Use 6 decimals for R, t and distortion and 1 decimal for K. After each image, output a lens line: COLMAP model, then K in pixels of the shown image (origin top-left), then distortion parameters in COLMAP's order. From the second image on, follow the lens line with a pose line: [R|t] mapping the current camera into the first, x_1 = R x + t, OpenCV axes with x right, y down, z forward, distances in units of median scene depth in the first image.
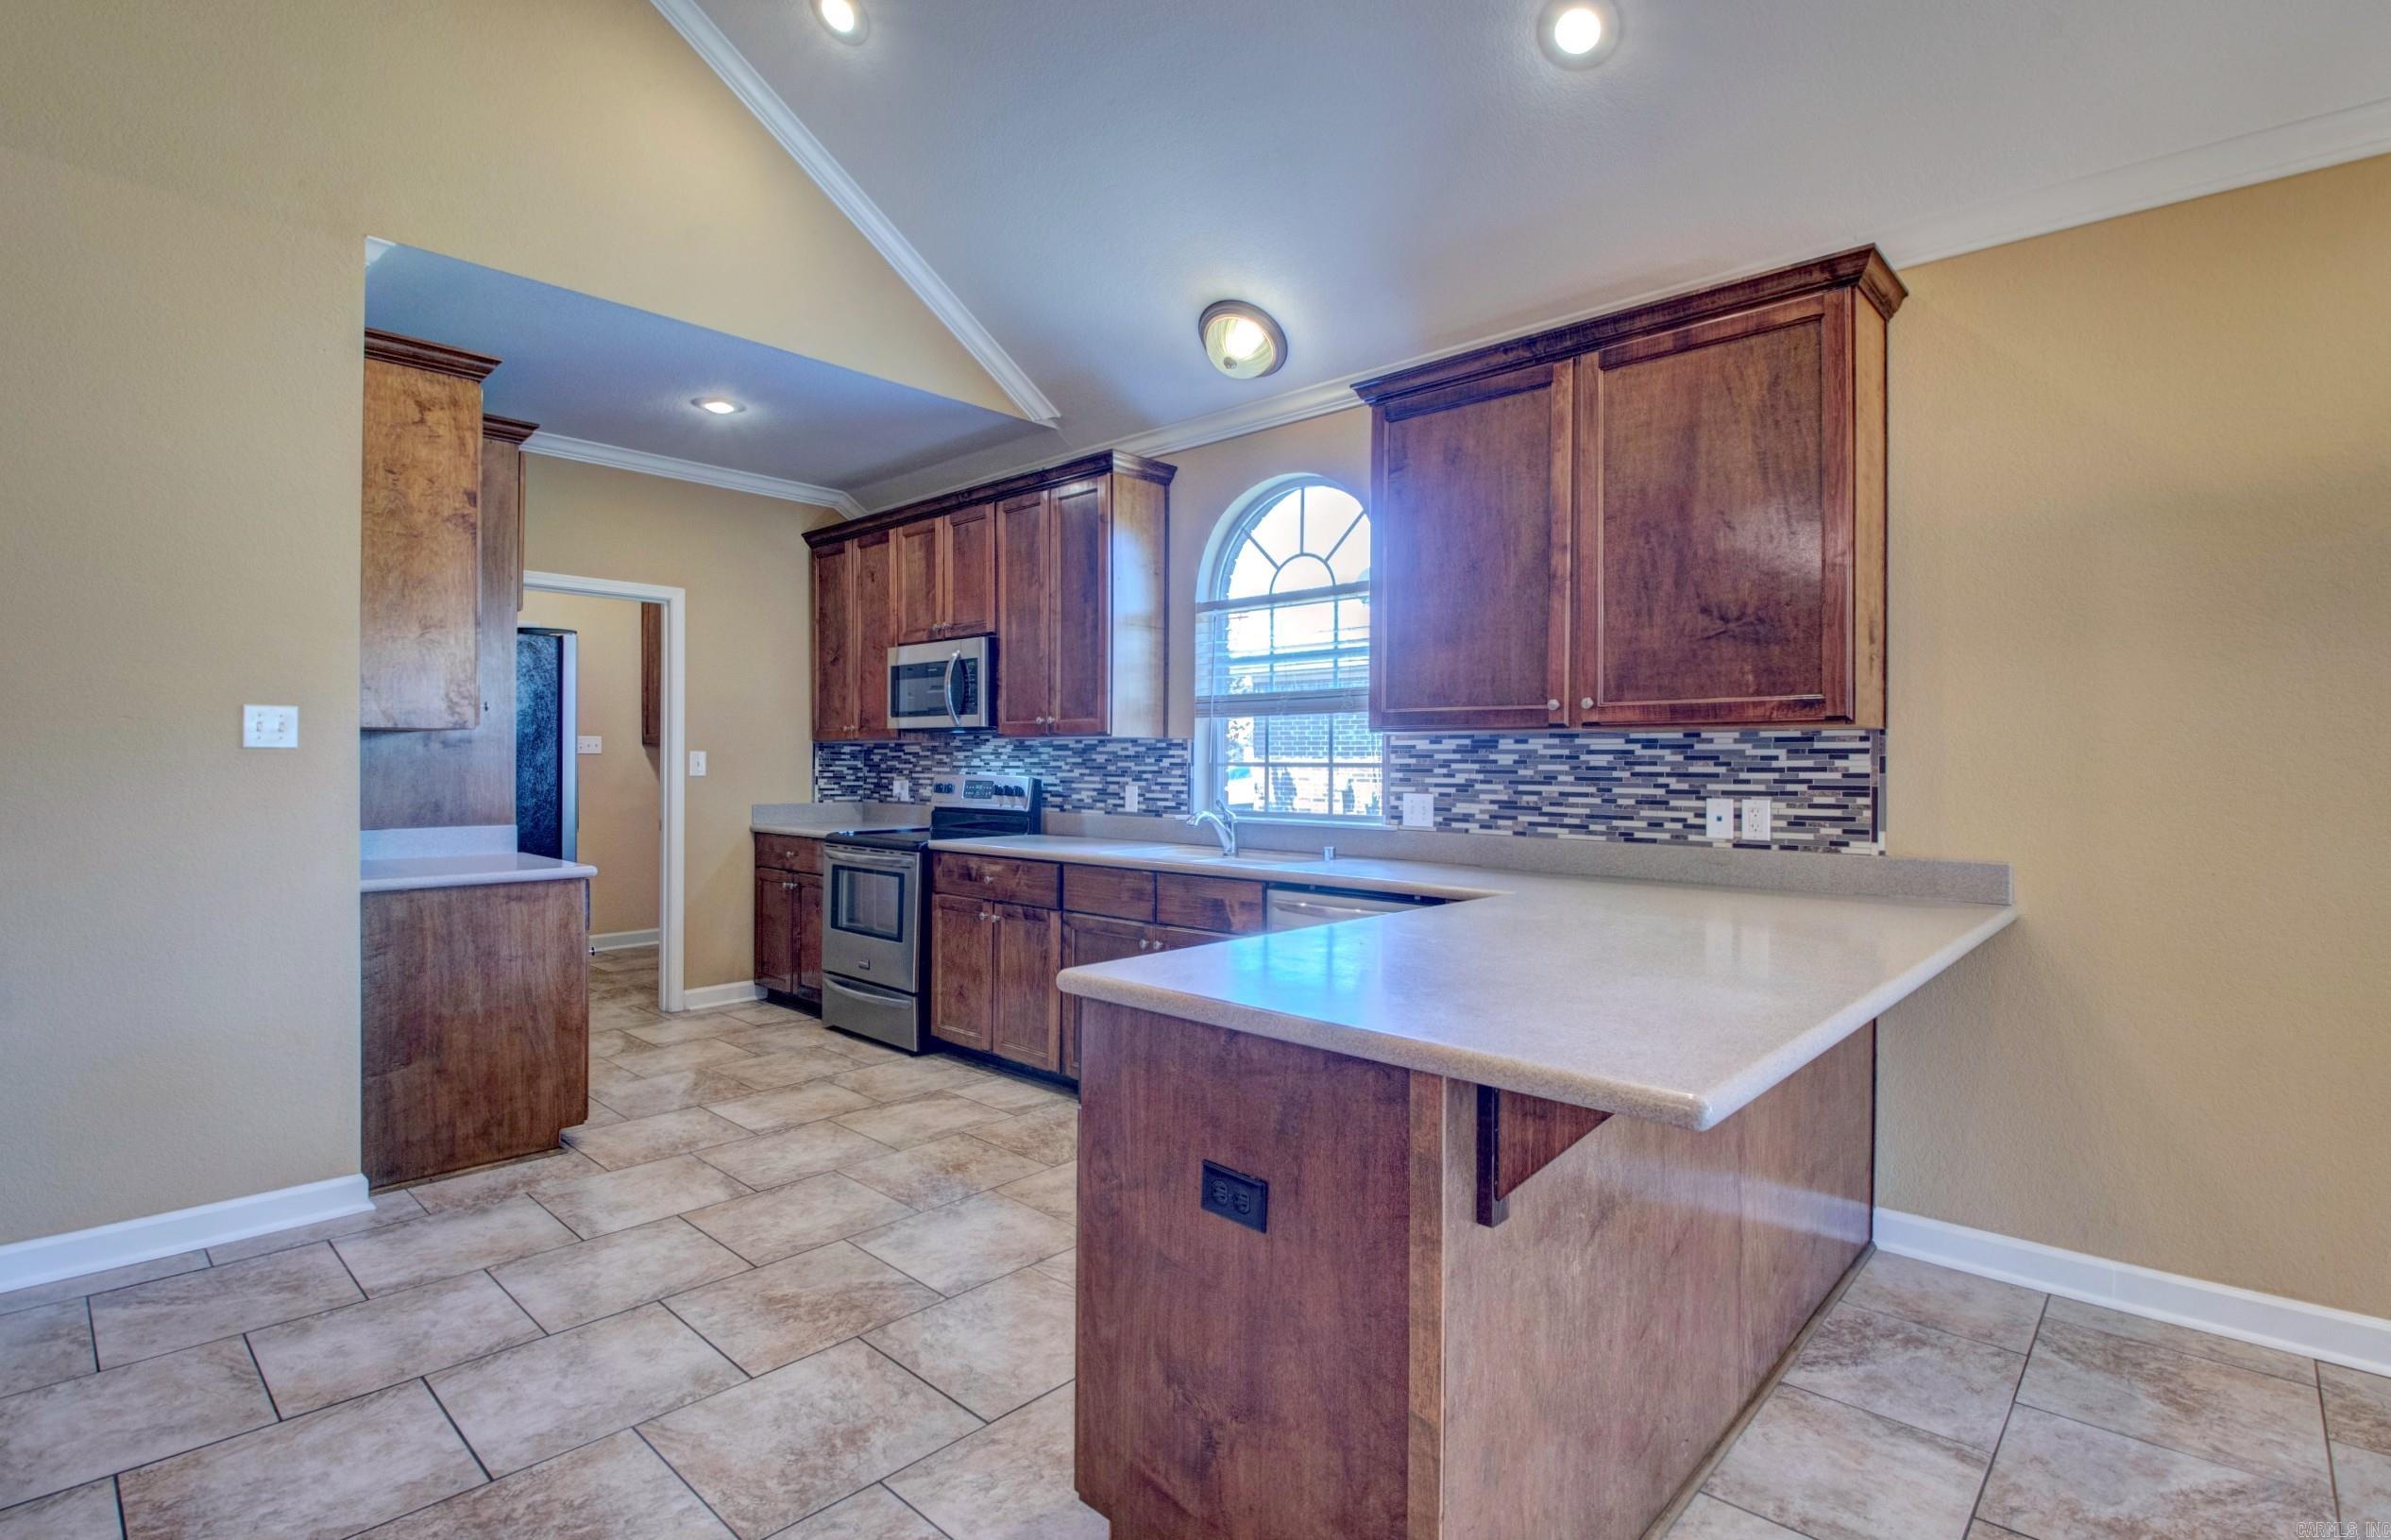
lens RADIAL K [[1111.4, 0, 1195.2], [0, 1111.4, 760.5], [0, 0, 1]] dist [0.002956, -0.016967]
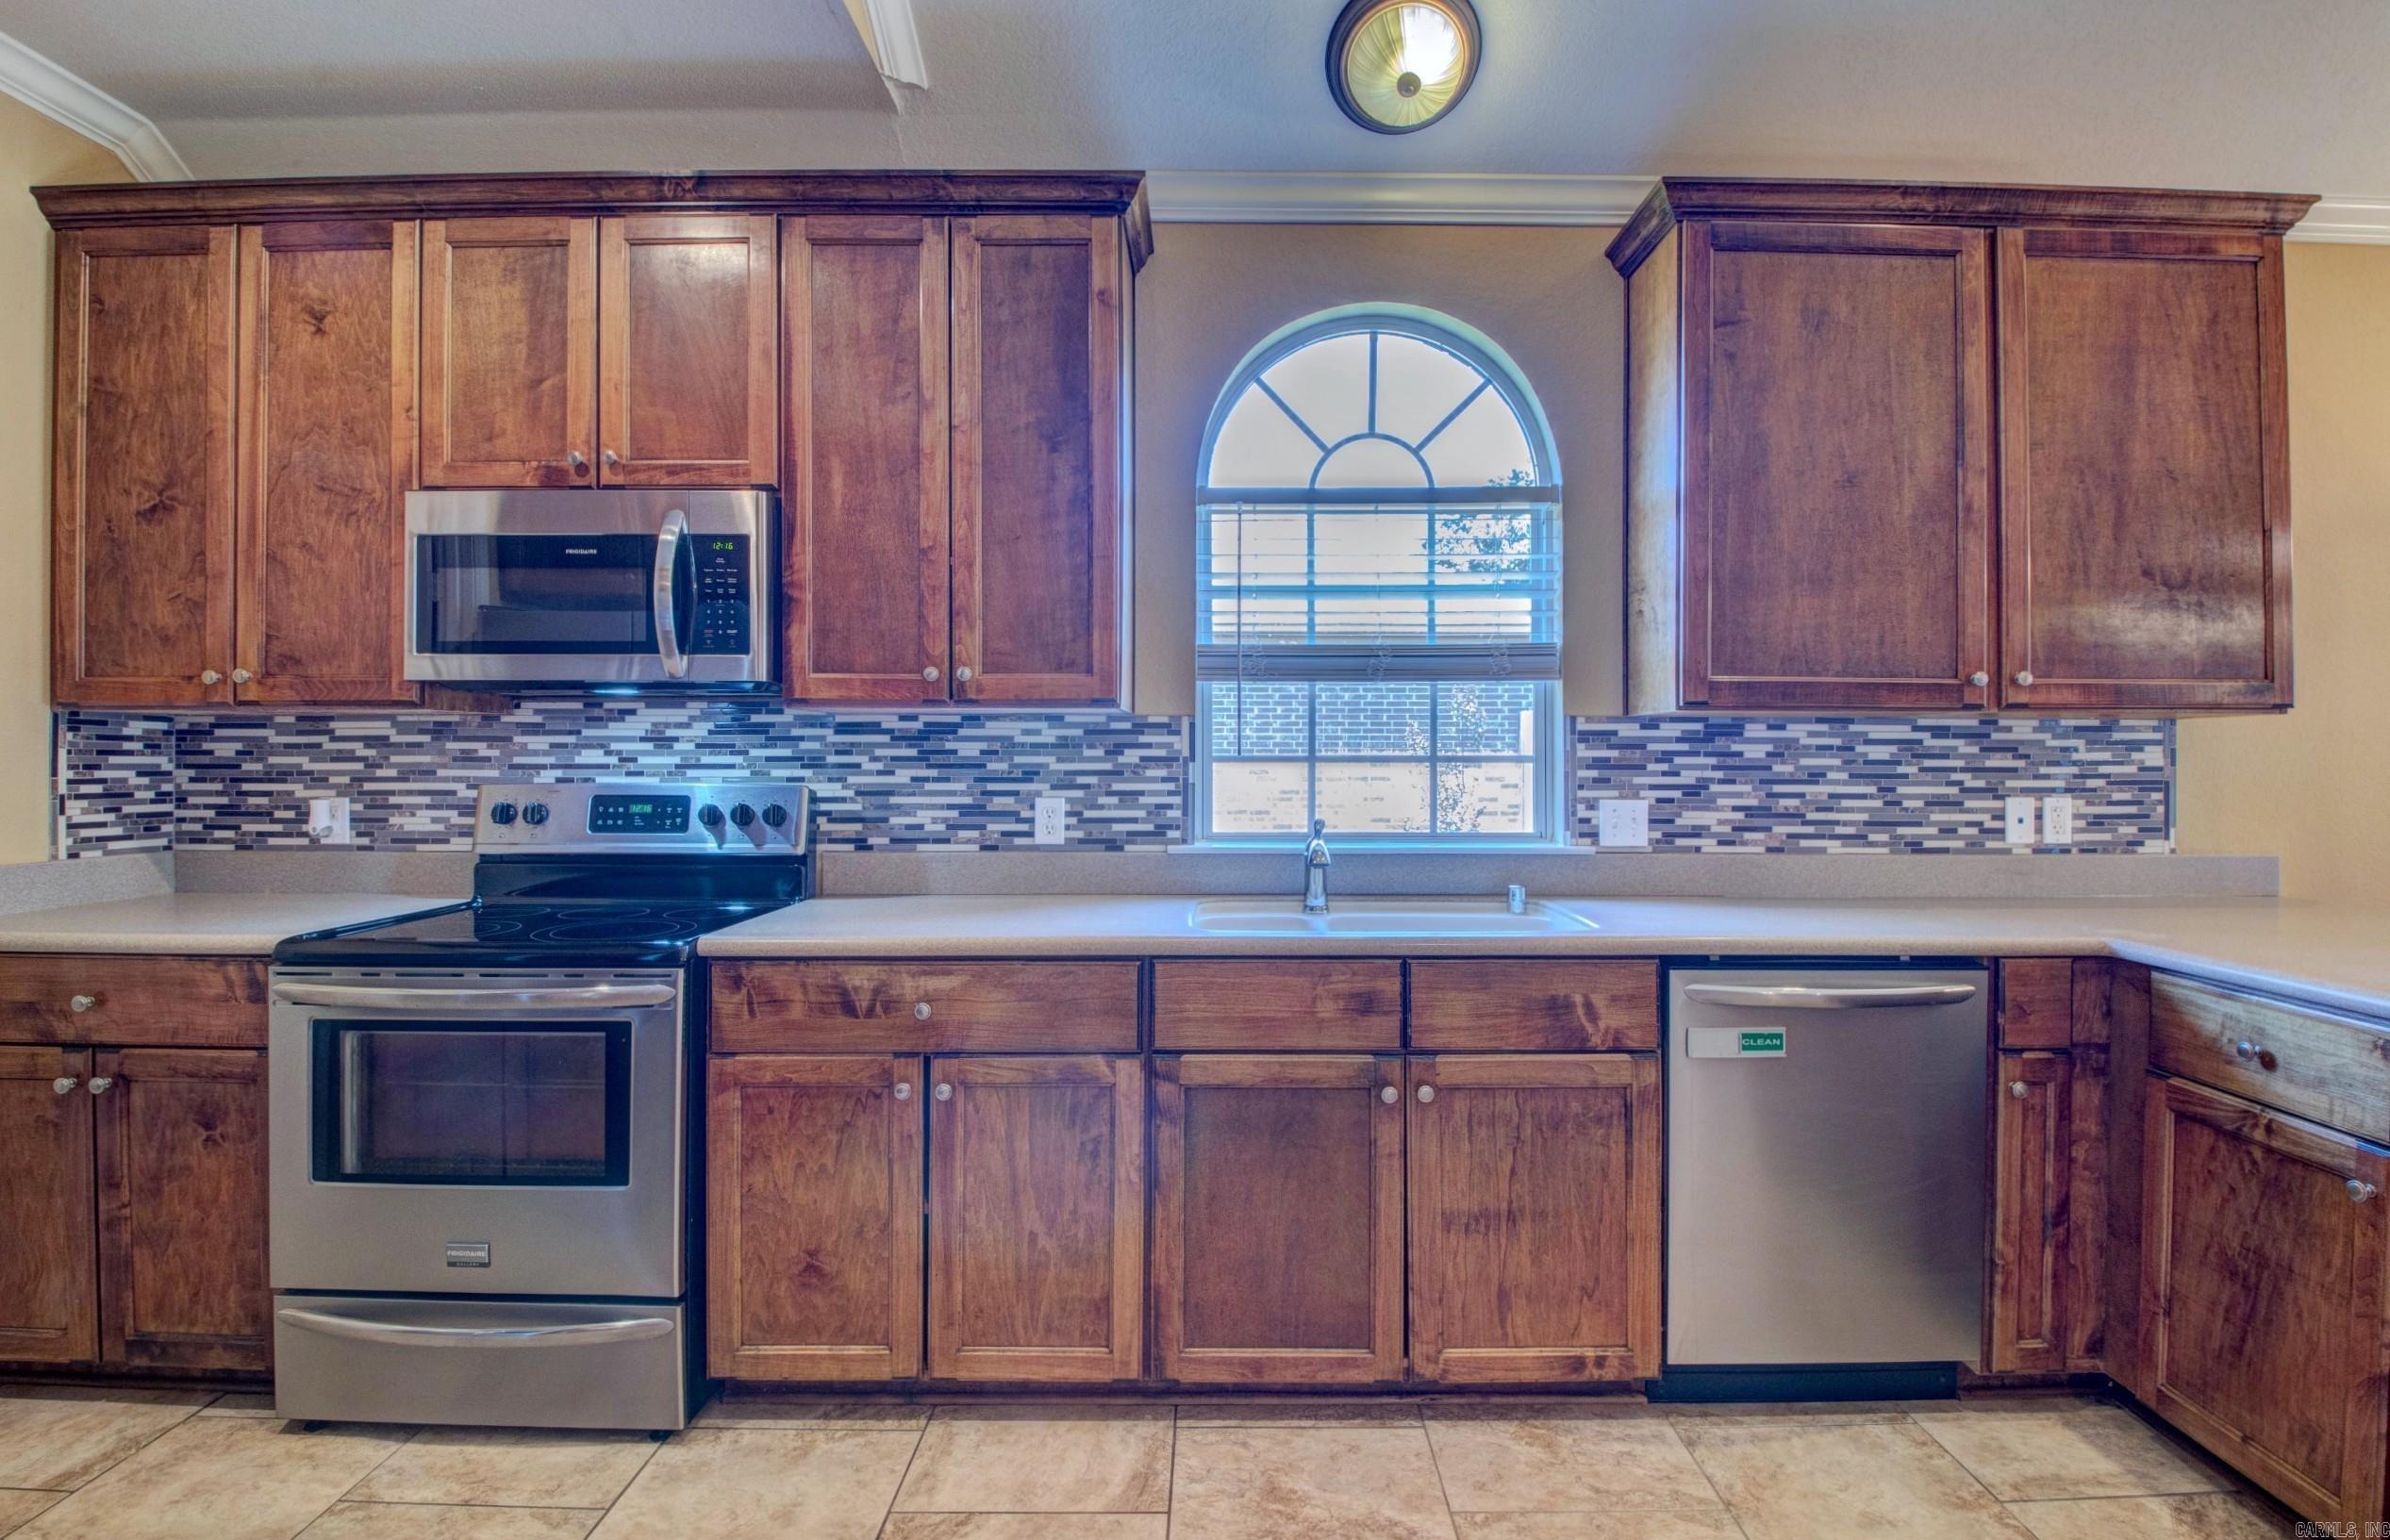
lens RADIAL K [[1110.9, 0, 1226.5], [0, 1110.9, 763.0], [0, 0, 1]] dist [0.002956, -0.016967]
pose [[0.733667, -0.009335, 0.679445, -0.509970], [0.000393, 0.999911, 0.013314, -0.003374], [-0.679509, -0.009501, 0.733605, 0.716202]]
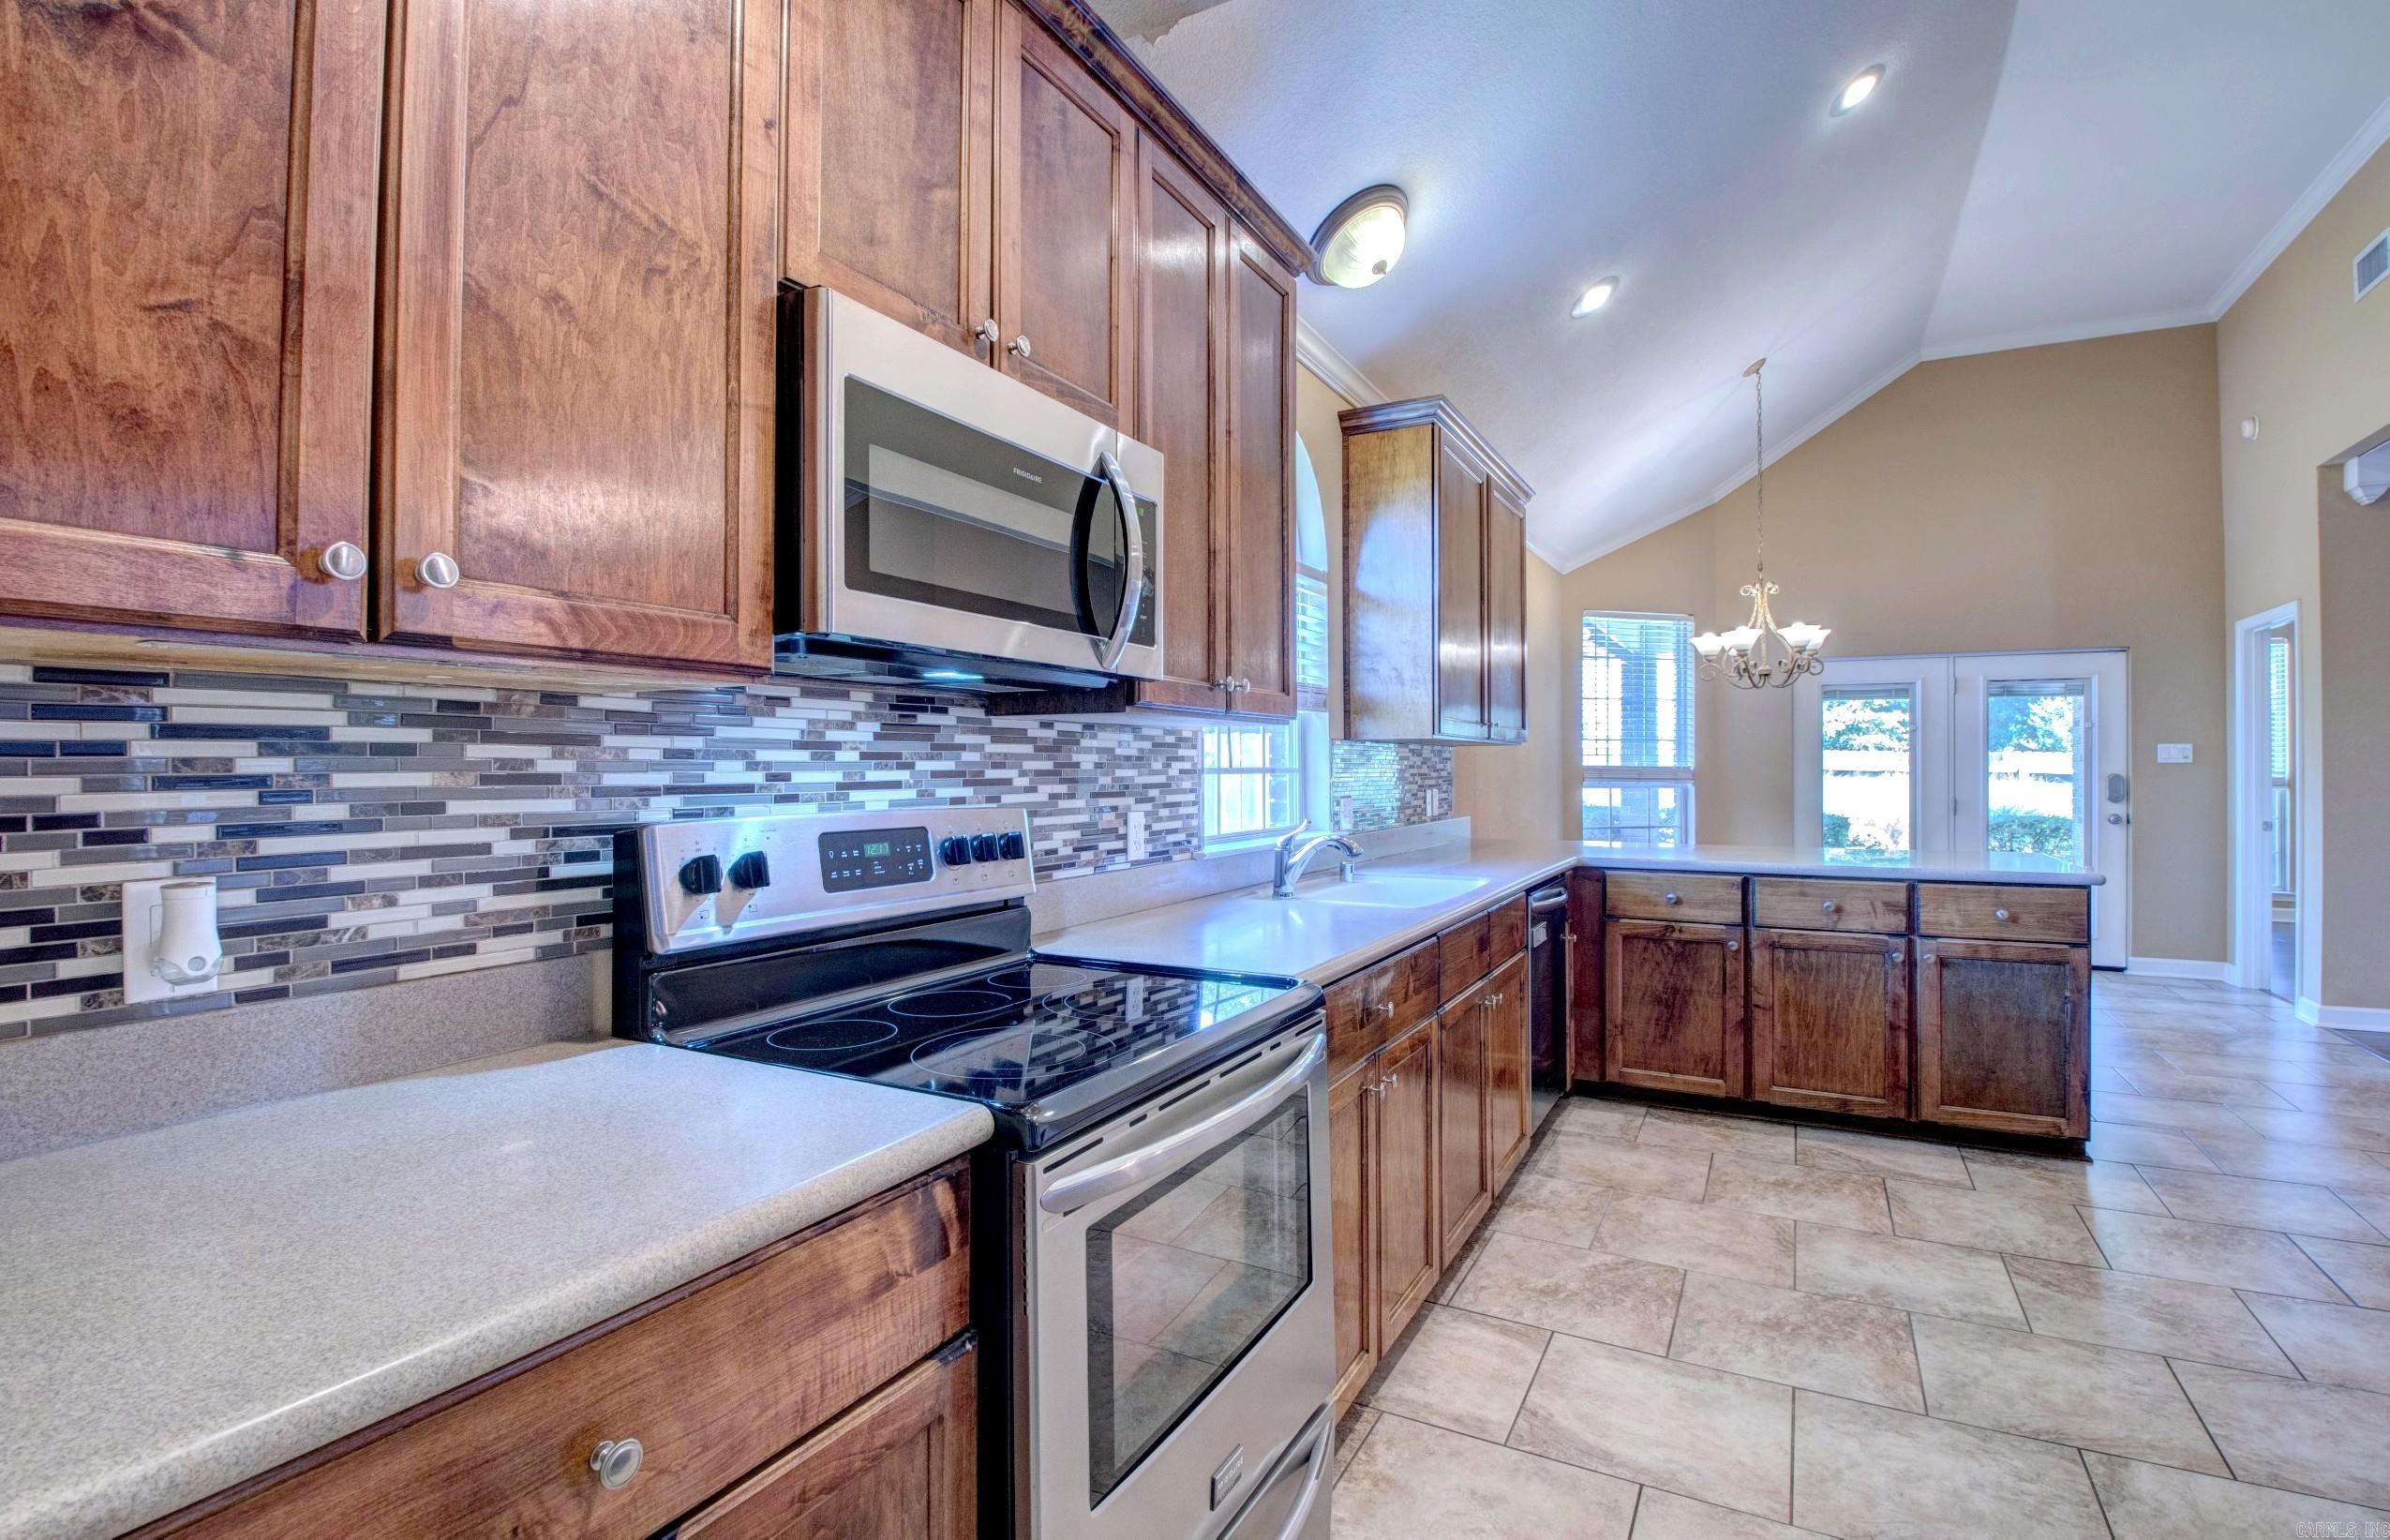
lens RADIAL K [[1111.1, 0, 1185.8], [0, 1111.1, 768.9], [0, 0, 1]] dist [0.002956, -0.016967]
pose [[-0.242364, -0.001256, 0.970185, -0.801055], [0.003007, 0.999993, 0.002046, 0.000491], [-0.970181, 0.003414, -0.242359, 1.506972]]
